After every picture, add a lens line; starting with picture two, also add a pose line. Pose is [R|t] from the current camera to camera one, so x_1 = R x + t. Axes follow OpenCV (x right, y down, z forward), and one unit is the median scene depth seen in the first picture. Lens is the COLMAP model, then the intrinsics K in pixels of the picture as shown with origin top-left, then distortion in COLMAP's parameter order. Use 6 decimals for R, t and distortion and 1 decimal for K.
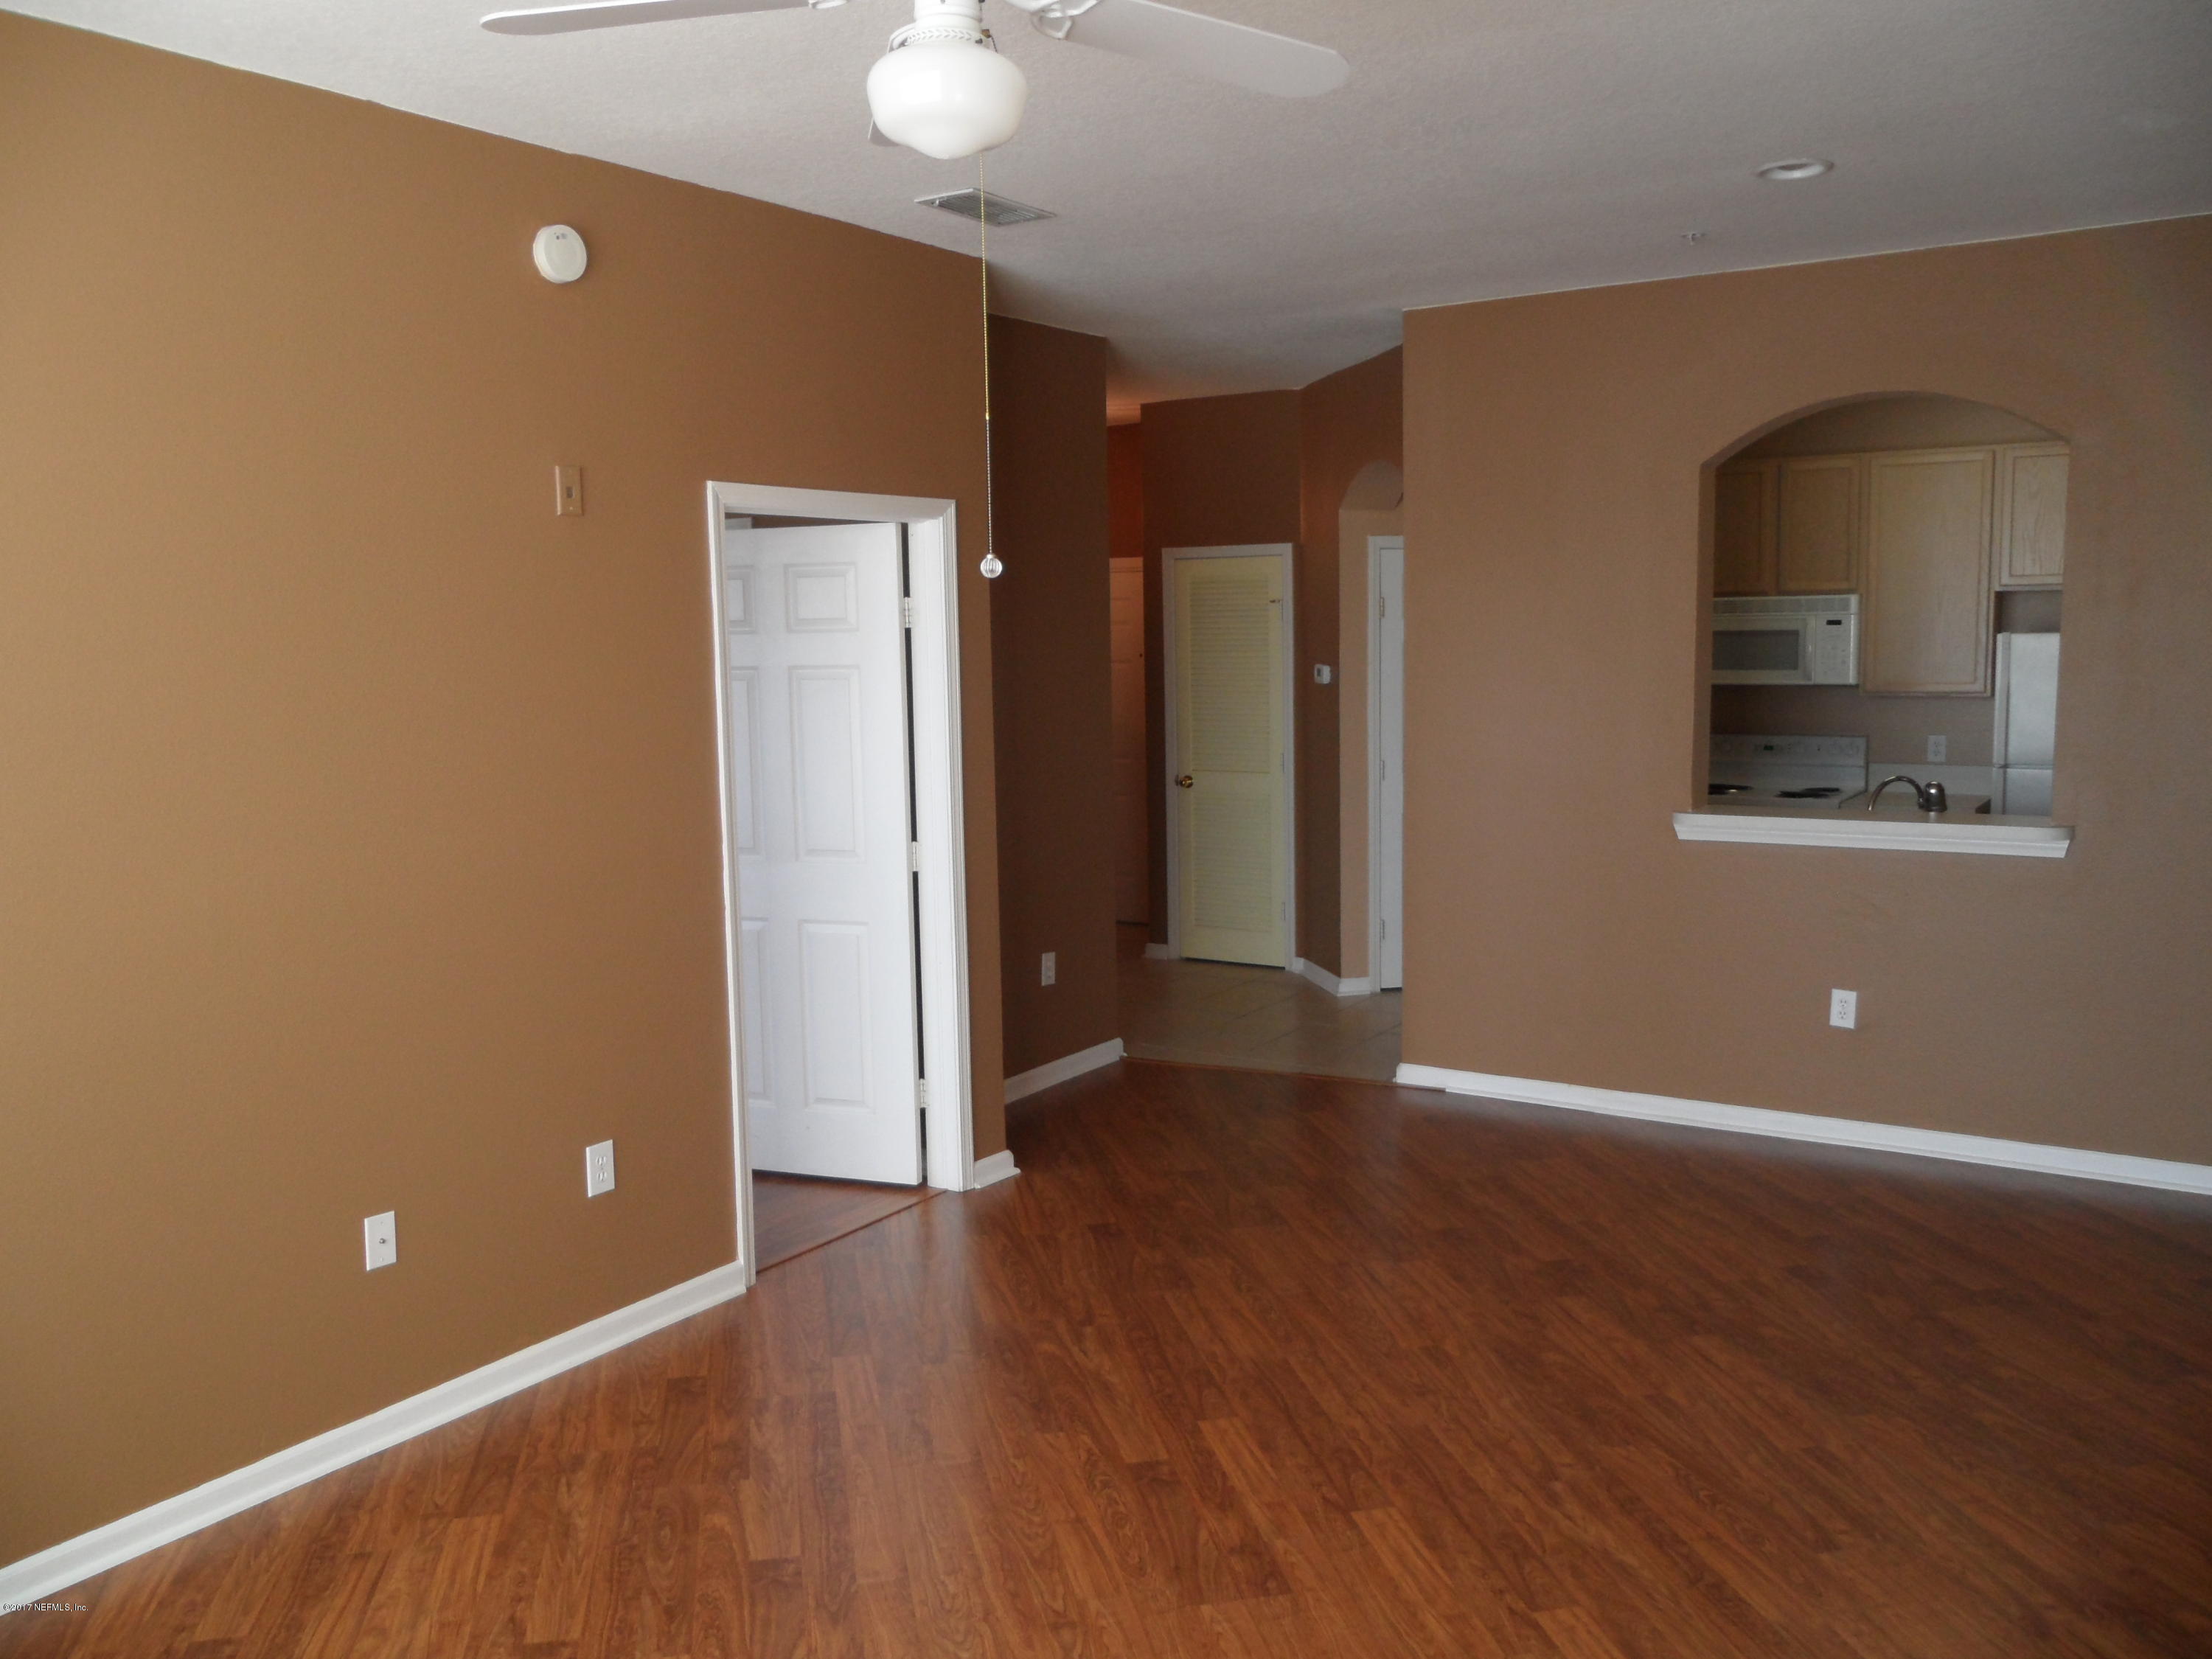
lens RADIAL K [[1761.6, 0, 1106.0], [0, 1761.6, 829.5], [0, 0, 1]] dist [-0.038086, 0.016771]
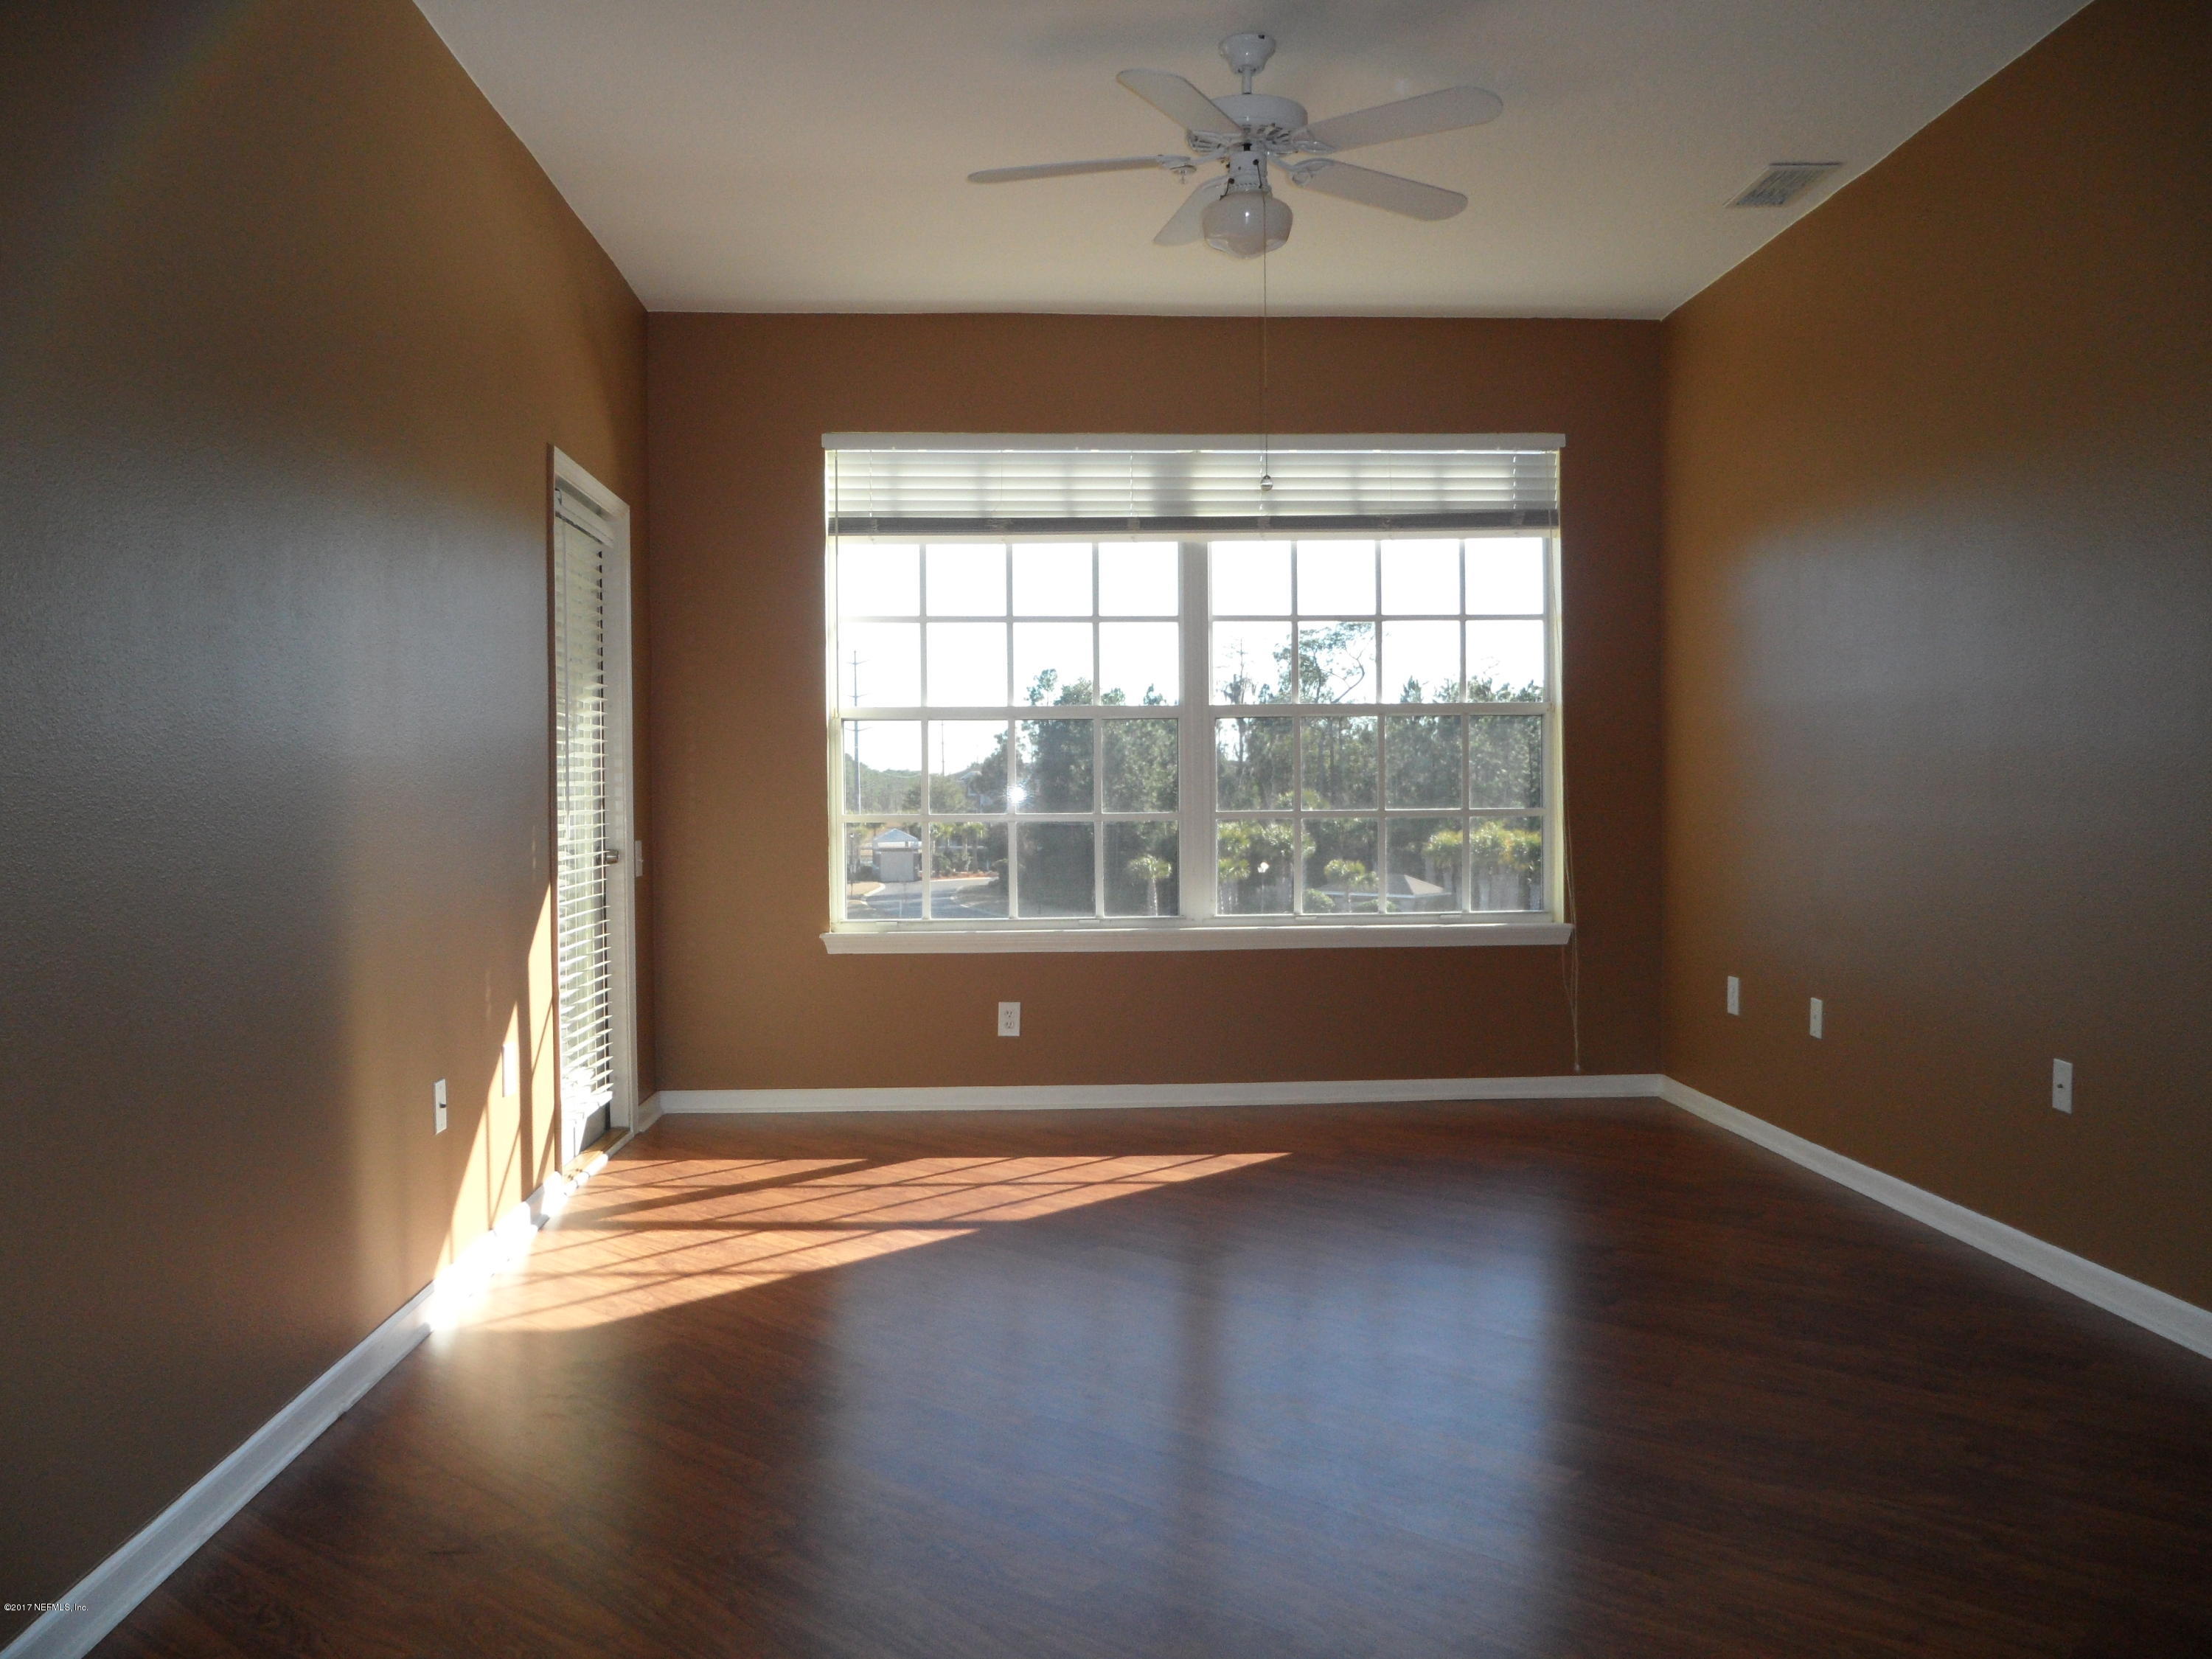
lens RADIAL K [[1763.8, 0, 1127.7], [0, 1763.8, 834.8], [0, 0, 1]] dist [-0.018178, 0.001156]
pose [[-0.793219, 0.037130, -0.607804, 0.604765], [-0.047269, 0.991373, 0.122250, -0.016184], [0.607099, 0.125701, -0.784621, 1.325468]]
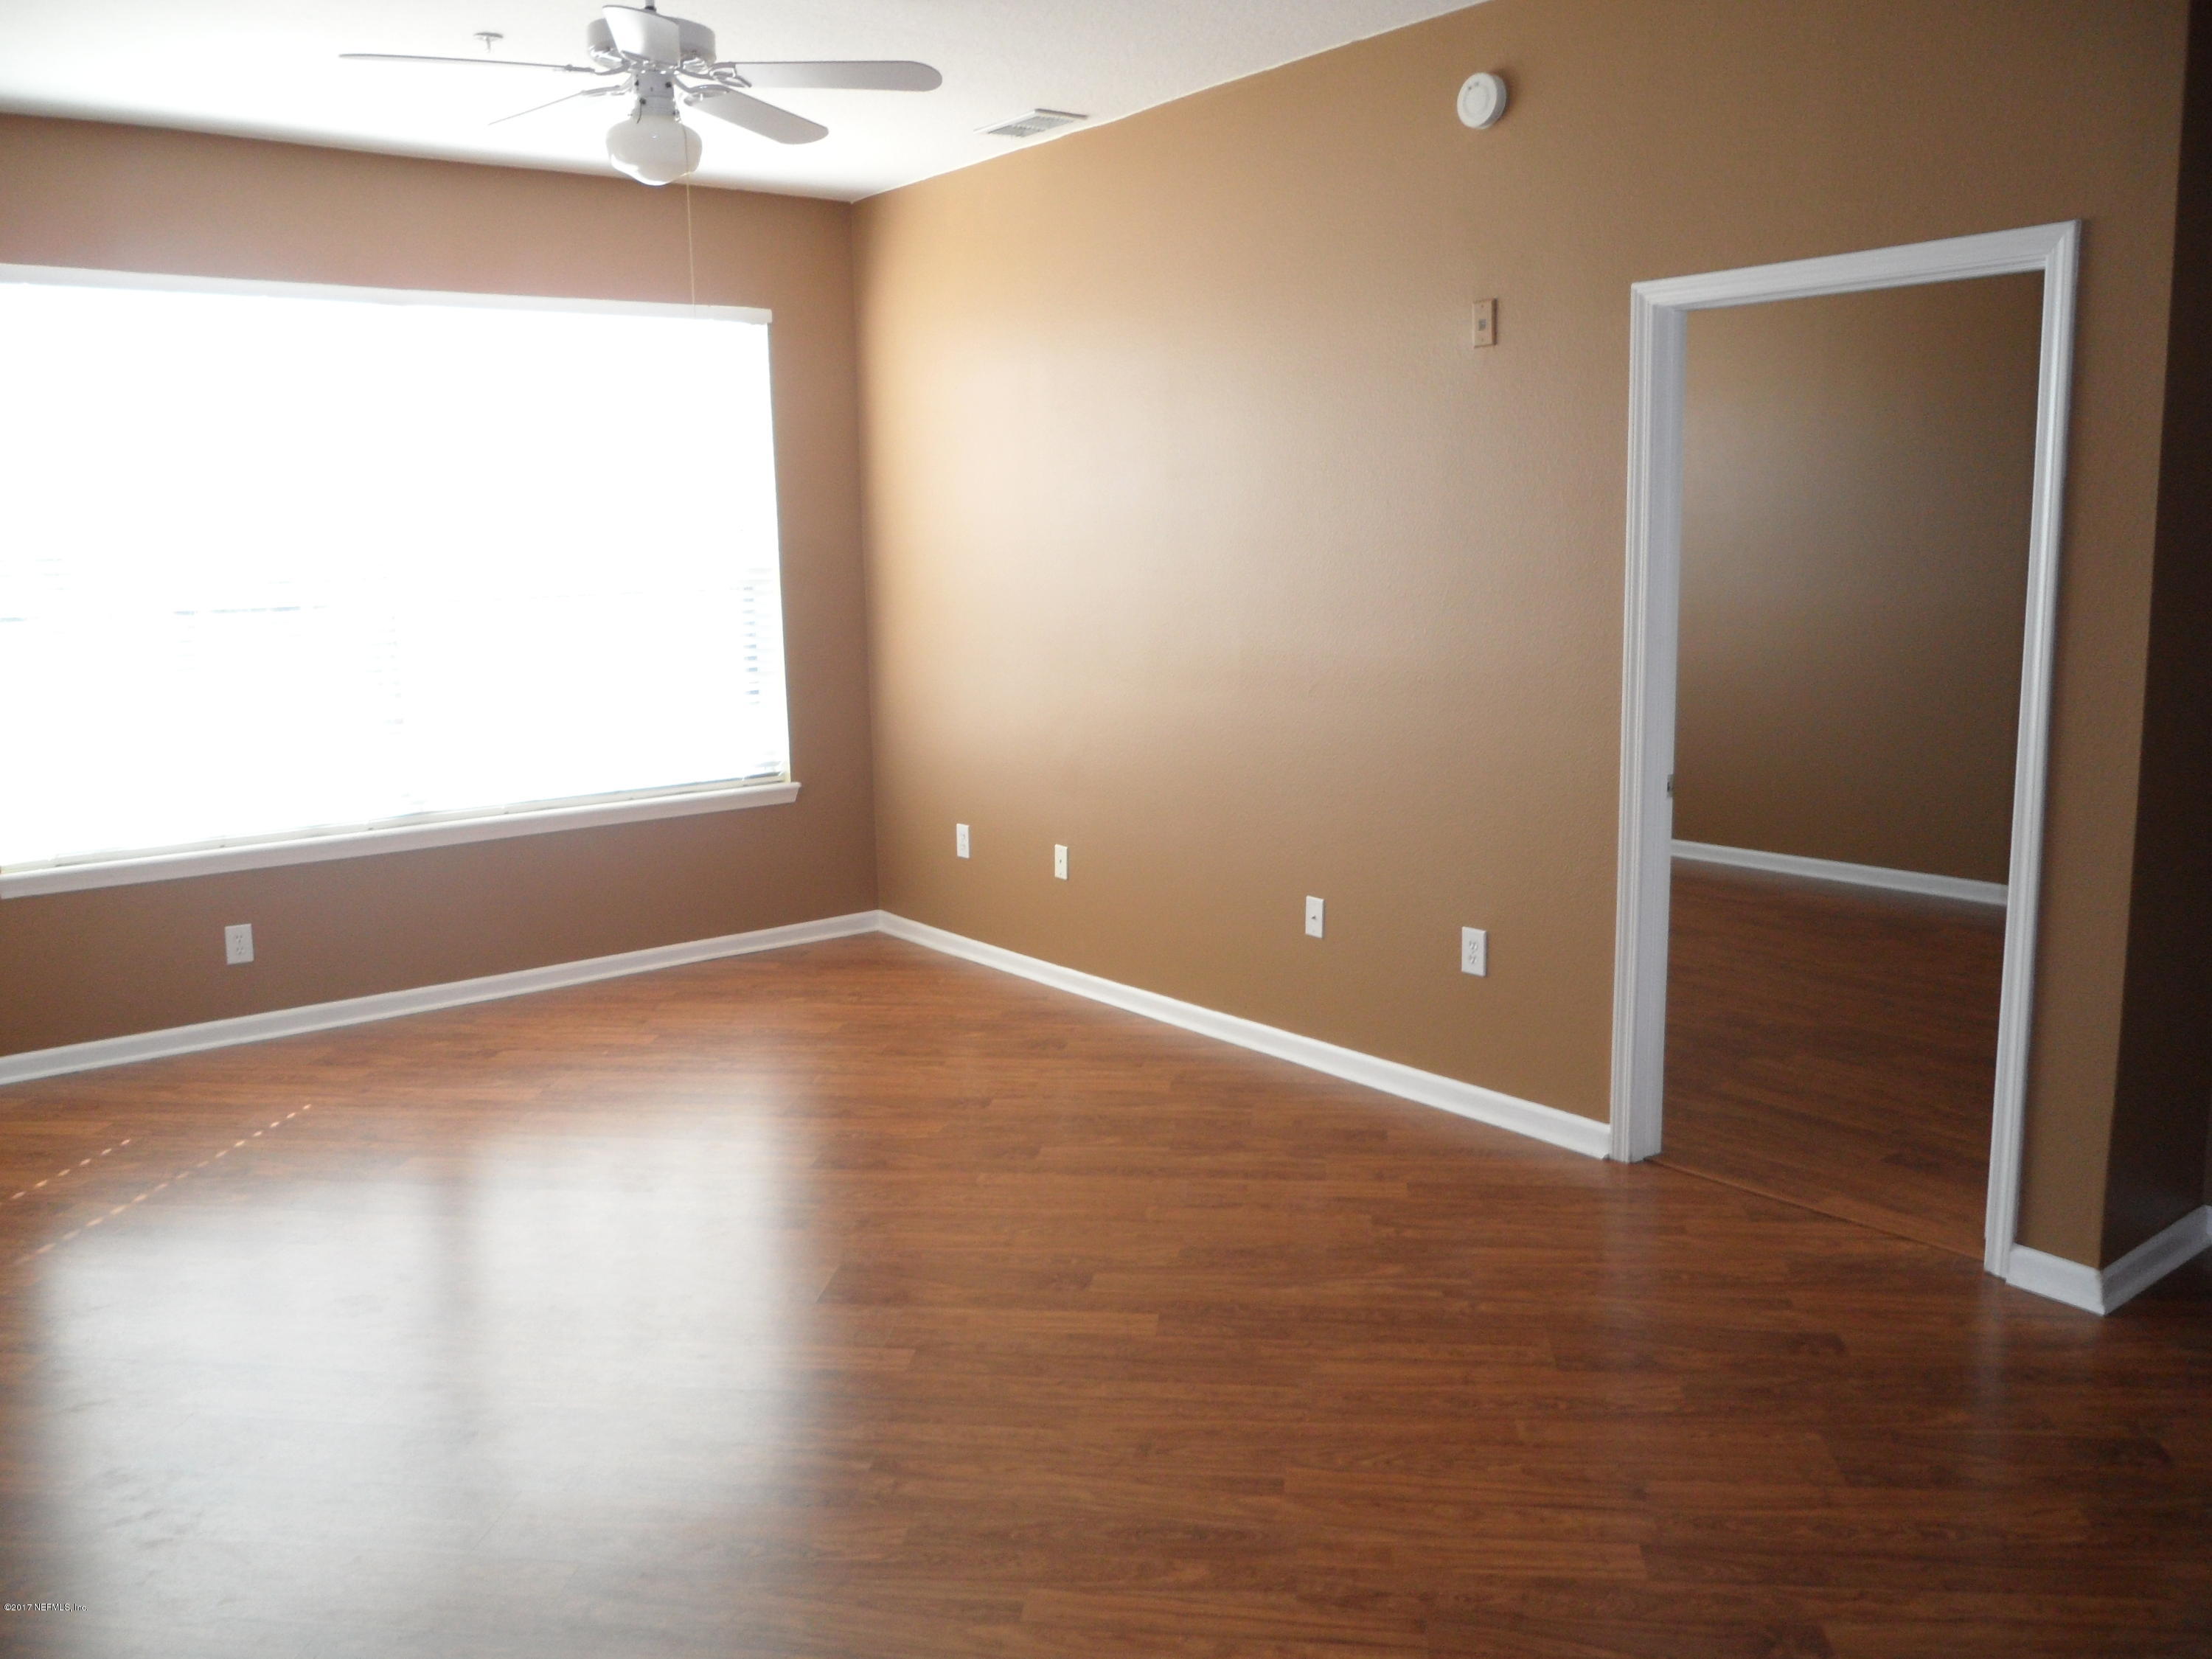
lens RADIAL K [[1761.6, 0, 1106.0], [0, 1761.6, 829.5], [0, 0, 1]] dist [-0.038086, 0.016771]
pose [[-0.308057, 0.179478, -0.934285, 0.812315], [-0.081862, 0.973401, 0.213985, -0.099735], [0.947839, 0.142402, -0.285170, 1.106836]]
